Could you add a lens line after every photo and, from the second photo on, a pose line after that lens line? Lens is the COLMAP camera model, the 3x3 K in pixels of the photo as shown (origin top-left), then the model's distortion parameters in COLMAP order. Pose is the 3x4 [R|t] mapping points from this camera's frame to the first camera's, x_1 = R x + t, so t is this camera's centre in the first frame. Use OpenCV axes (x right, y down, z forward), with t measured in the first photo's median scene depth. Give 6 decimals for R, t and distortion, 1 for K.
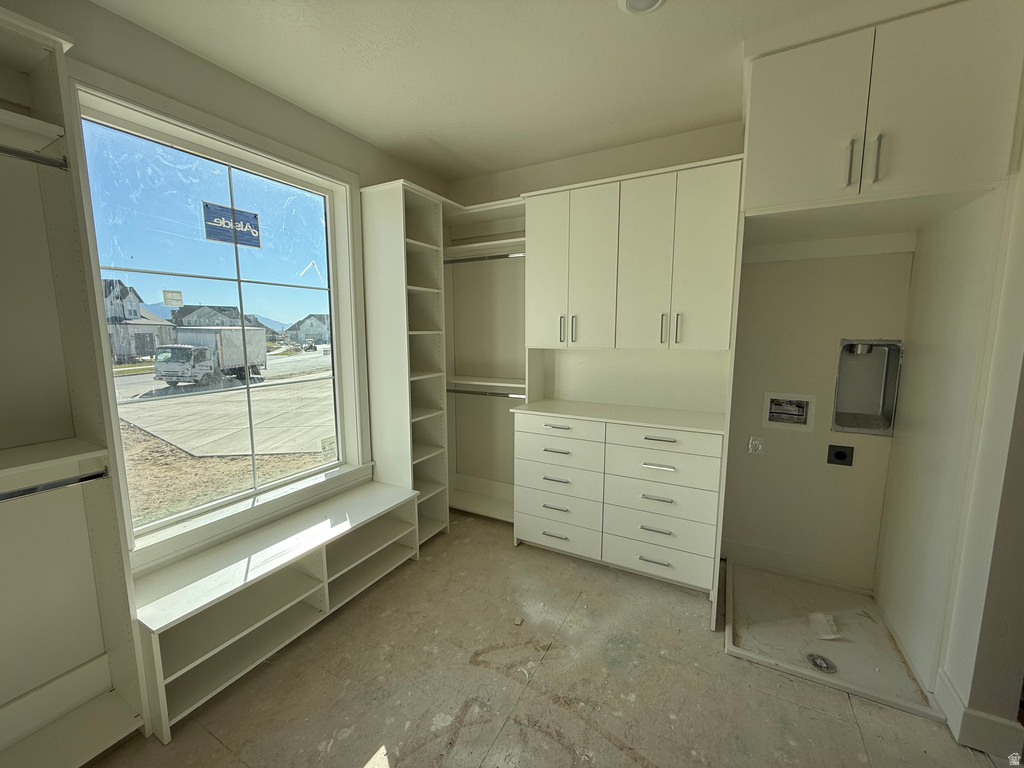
lens RADIAL K [[407.4, 0, 512.0], [0, 407.4, 384.0], [0, 0, 1]] dist [-0.003250, -0.000059]
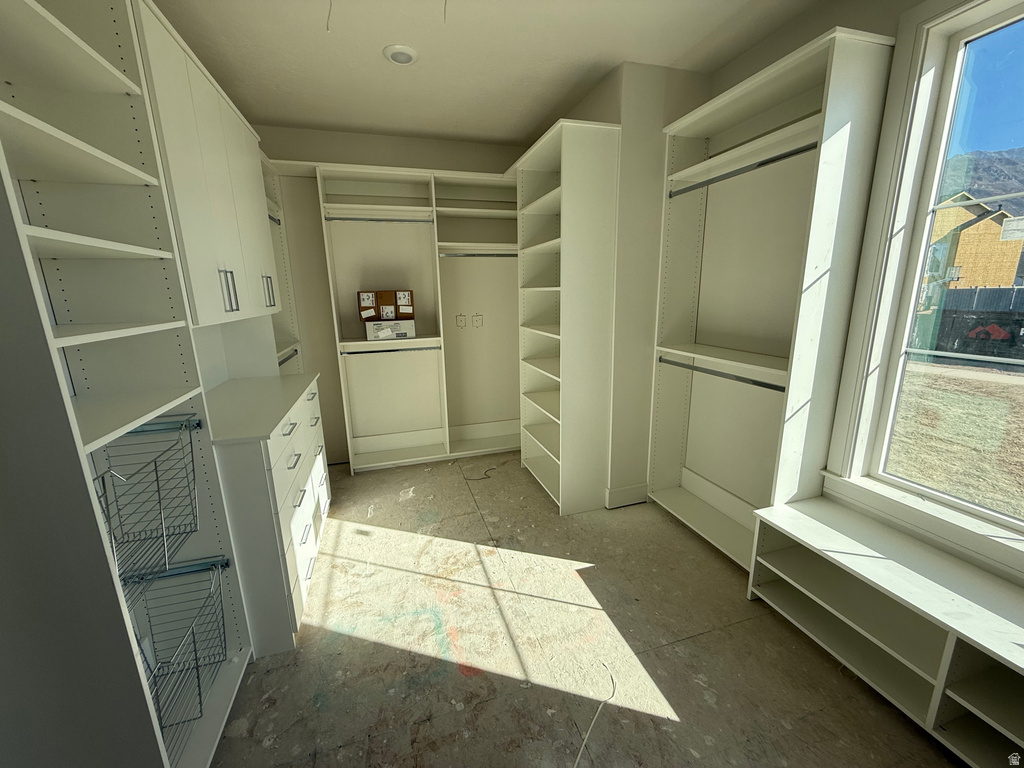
lens RADIAL K [[407.4, 0, 512.0], [0, 407.4, 384.0], [0, 0, 1]] dist [-0.003250, -0.000059]
pose [[-0.701173, 0.171030, -0.692175, 0.482804], [-0.073415, 0.948325, 0.308691, -0.127249], [0.709202, 0.267262, -0.652384, 1.124048]]
